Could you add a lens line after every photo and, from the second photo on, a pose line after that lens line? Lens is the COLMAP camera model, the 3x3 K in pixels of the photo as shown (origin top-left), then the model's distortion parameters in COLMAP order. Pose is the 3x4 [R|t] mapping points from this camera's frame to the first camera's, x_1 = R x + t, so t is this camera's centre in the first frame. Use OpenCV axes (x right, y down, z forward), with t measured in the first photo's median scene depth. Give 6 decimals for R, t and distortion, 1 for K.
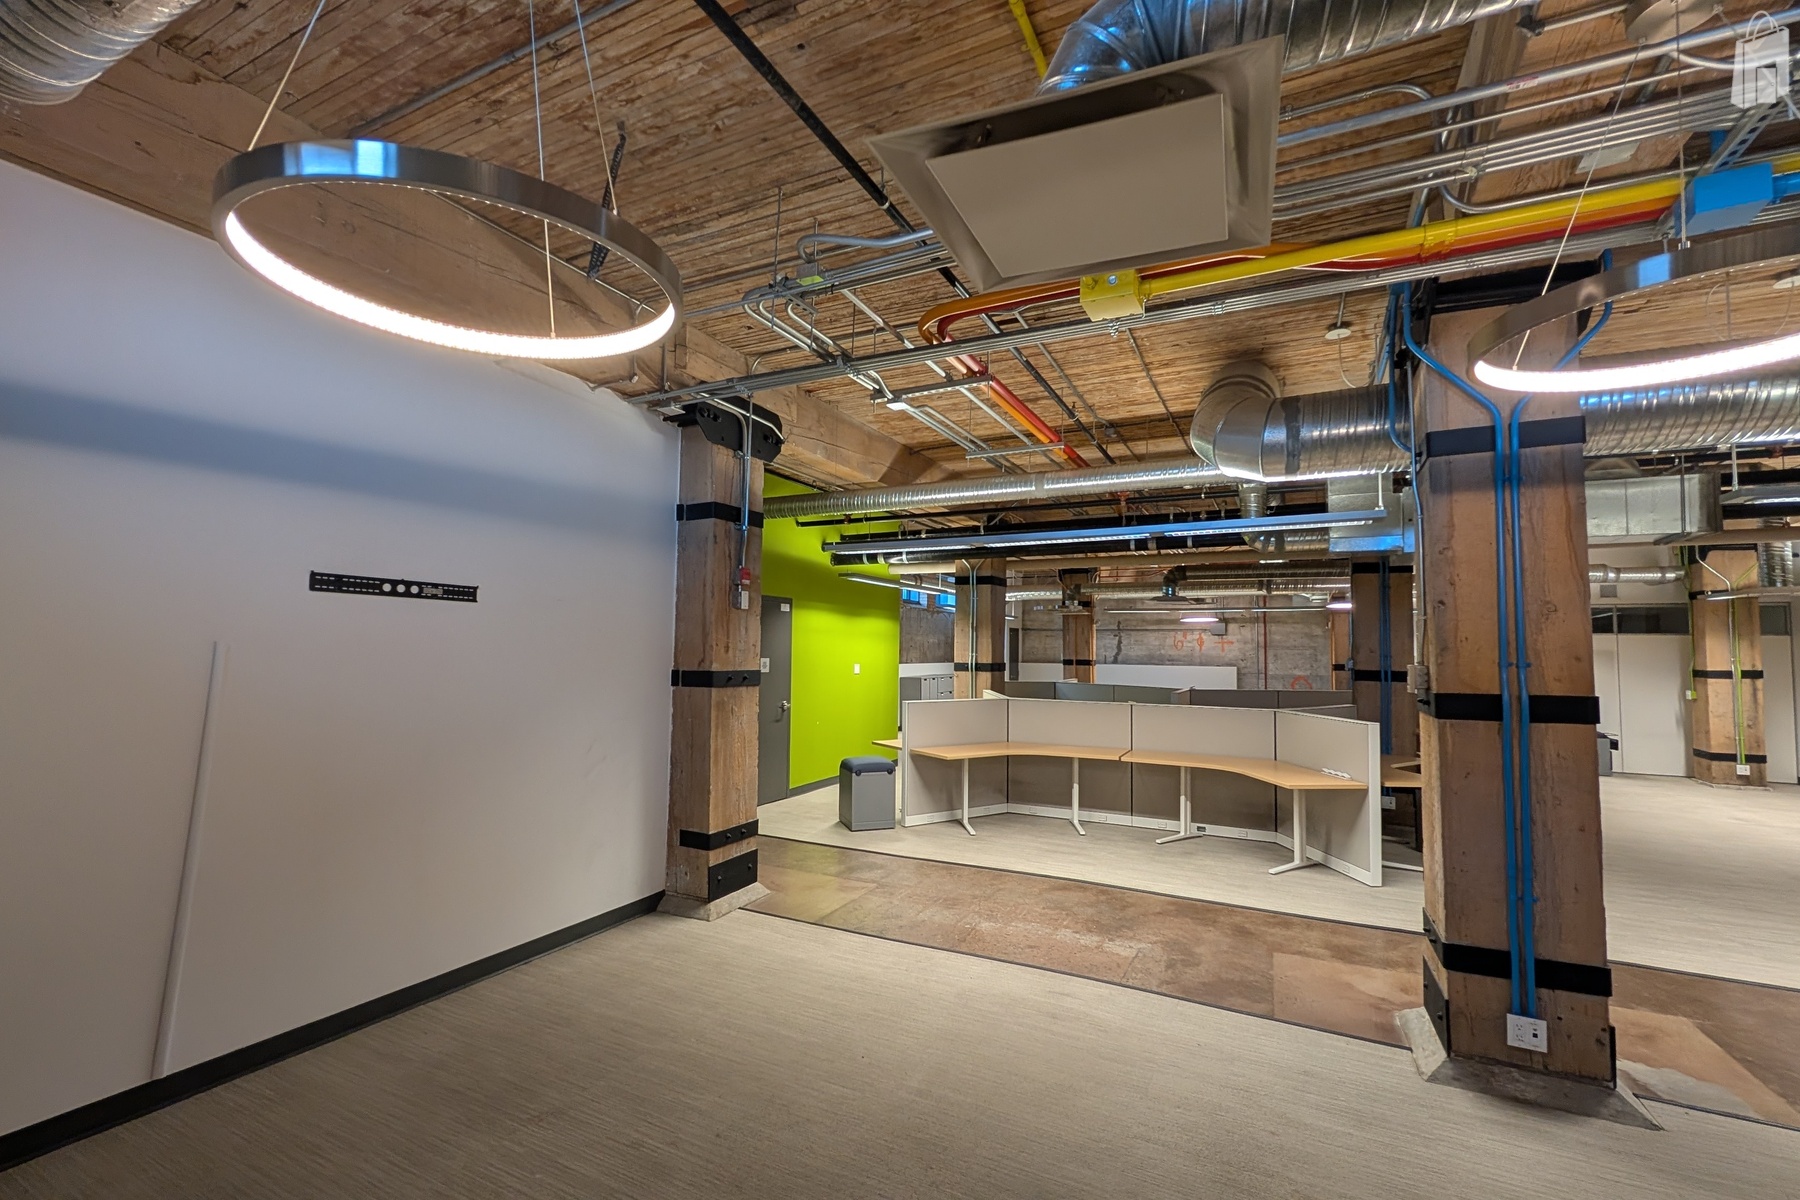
lens RADIAL K [[773.1, 0, 894.6], [0, 773.1, 607.8], [0, 0, 1]] dist [0.001588, -0.000539]
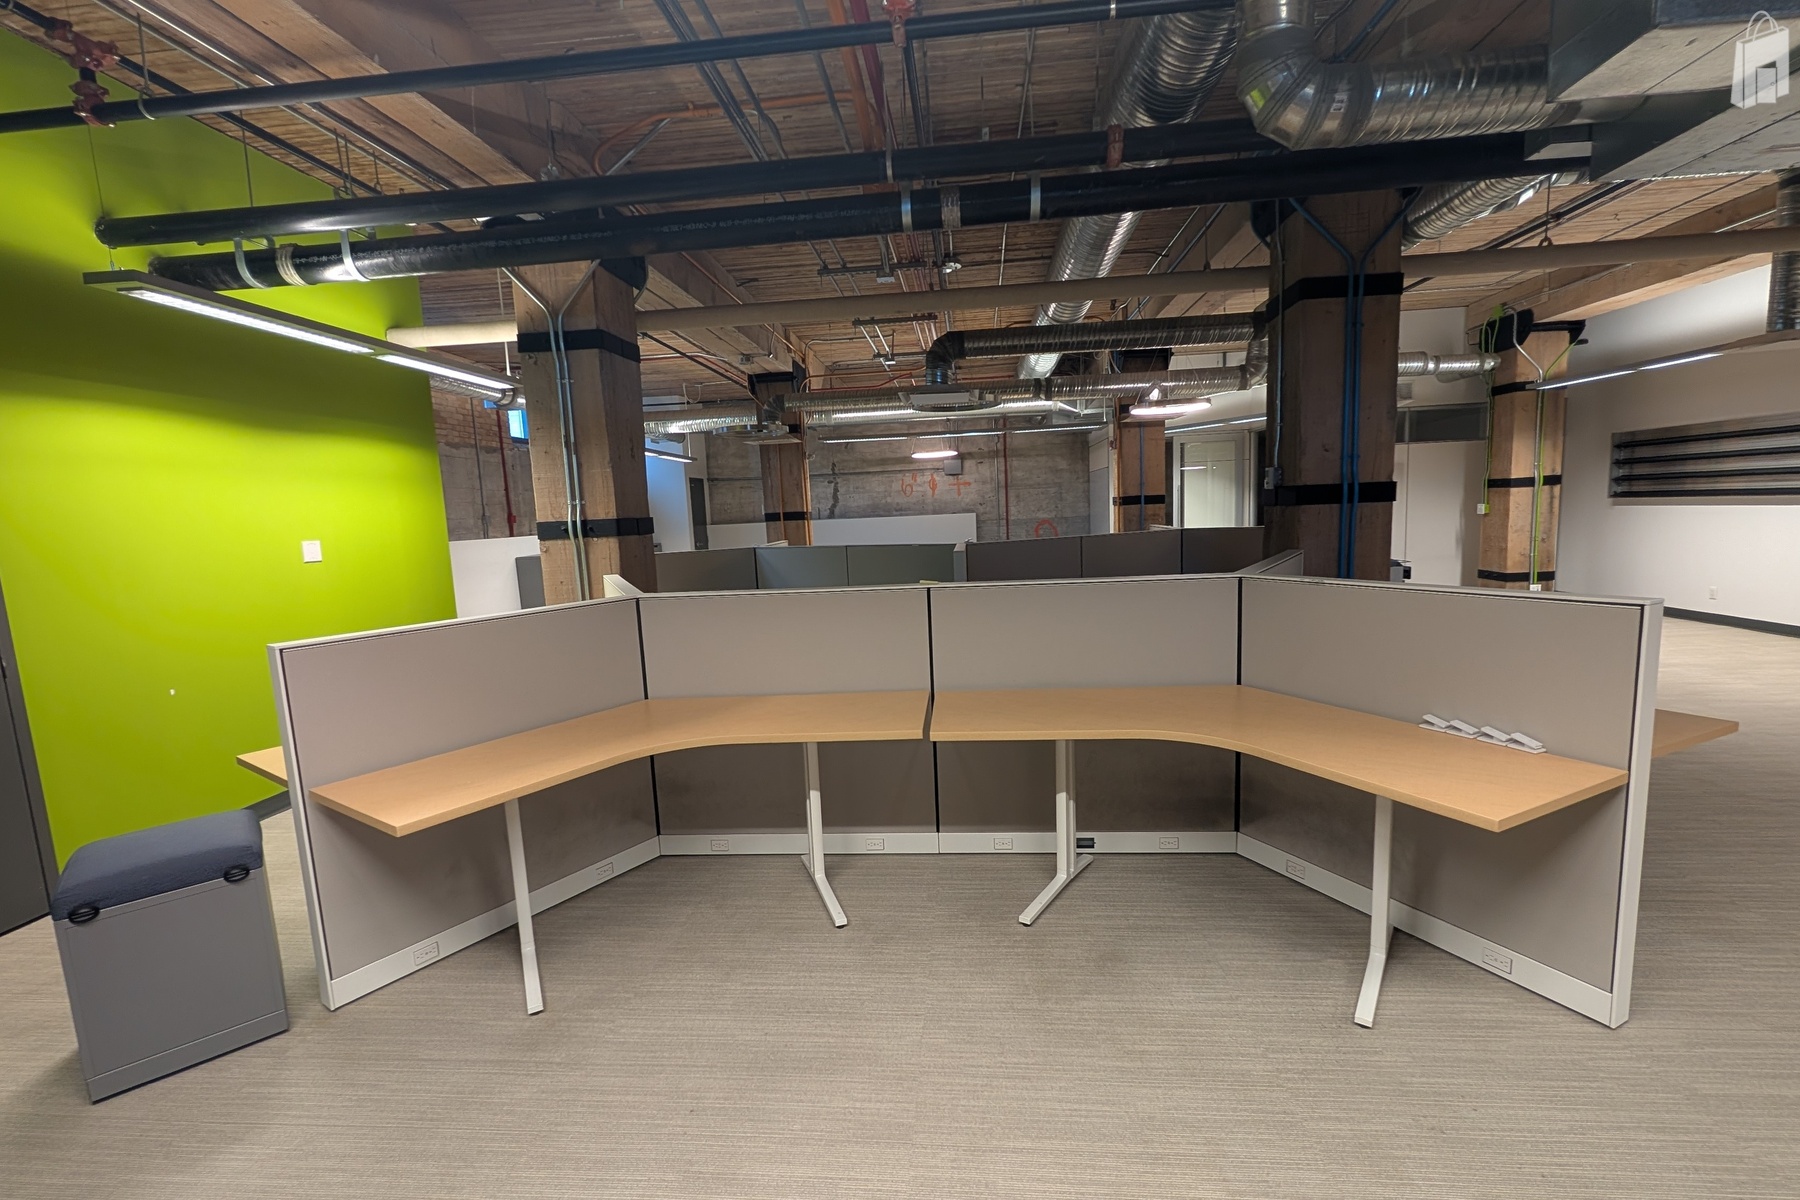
lens RADIAL K [[773.1, 0, 905.6], [0, 773.1, 610.2], [0, 0, 1]] dist [0.001588, -0.000539]
pose [[0.922461, -0.103596, 0.371933, 0.097305], [0.036677, 0.982486, 0.182692, 0.042214], [-0.384345, -0.154885, 0.910104, 0.444910]]
